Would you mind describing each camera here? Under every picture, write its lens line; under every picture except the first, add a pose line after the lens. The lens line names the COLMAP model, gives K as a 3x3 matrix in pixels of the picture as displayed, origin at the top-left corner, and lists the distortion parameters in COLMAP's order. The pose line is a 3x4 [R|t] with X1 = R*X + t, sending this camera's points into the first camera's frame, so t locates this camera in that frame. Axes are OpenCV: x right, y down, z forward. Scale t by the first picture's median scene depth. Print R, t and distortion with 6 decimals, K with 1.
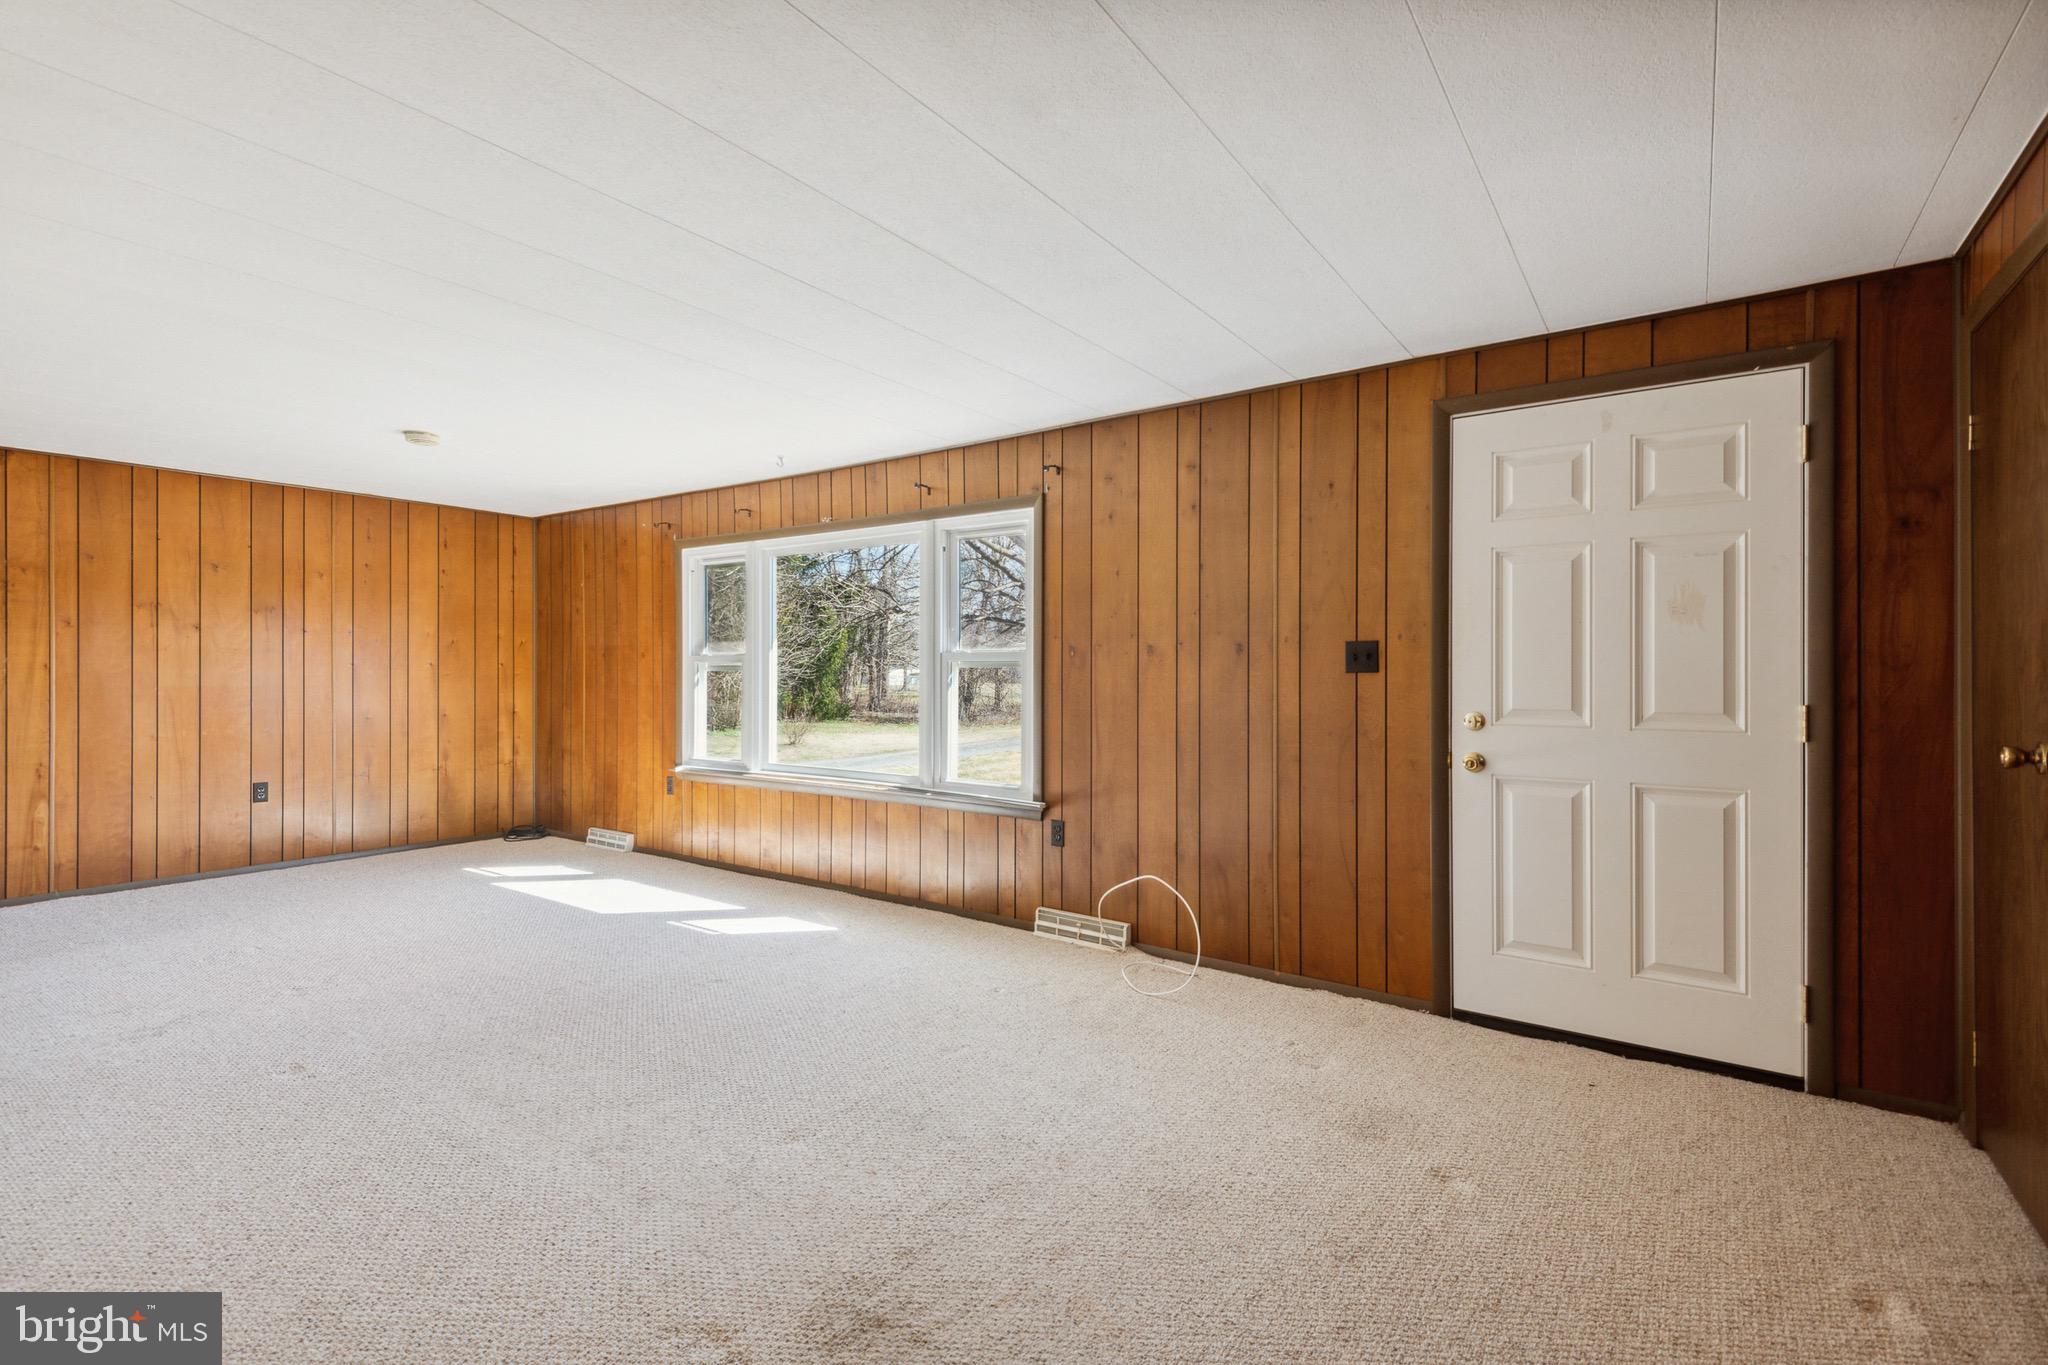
lens RADIAL K [[937.1, 0, 1023.6], [0, 937.1, 671.6], [0, 0, 1]] dist [0.019125, -0.002412]
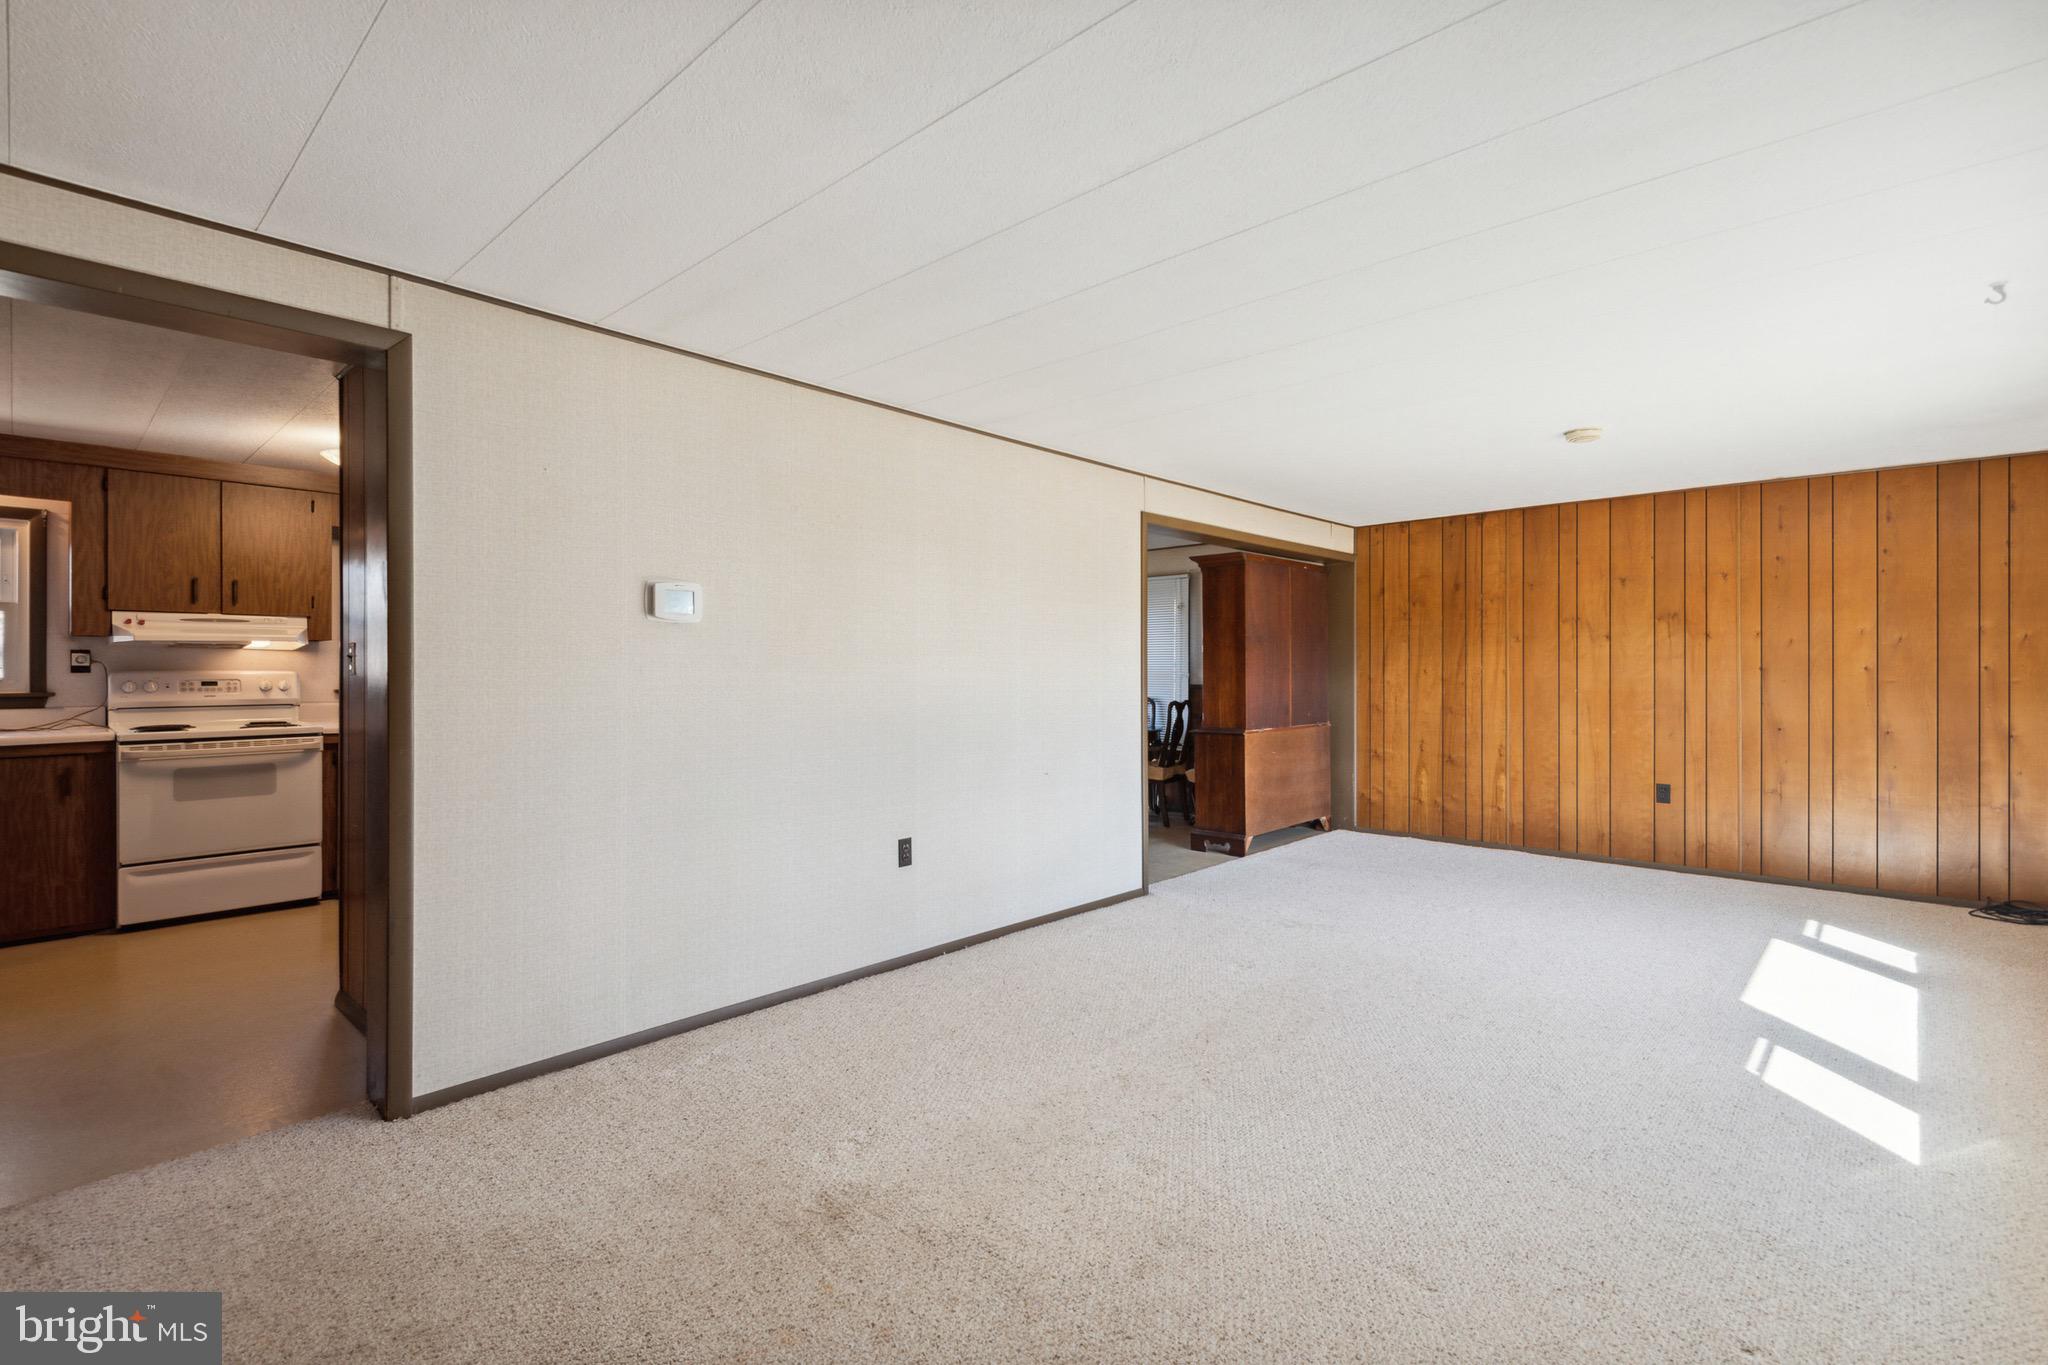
lens RADIAL K [[937.1, 0, 1006.0], [0, 937.1, 670.8], [0, 0, 1]] dist [0.019125, -0.002412]
pose [[-0.143294, -0.003128, -0.989675, 0.333784], [-0.005549, 0.999982, -0.002357, -0.000199], [0.989665, 0.005154, -0.143308, 0.462477]]
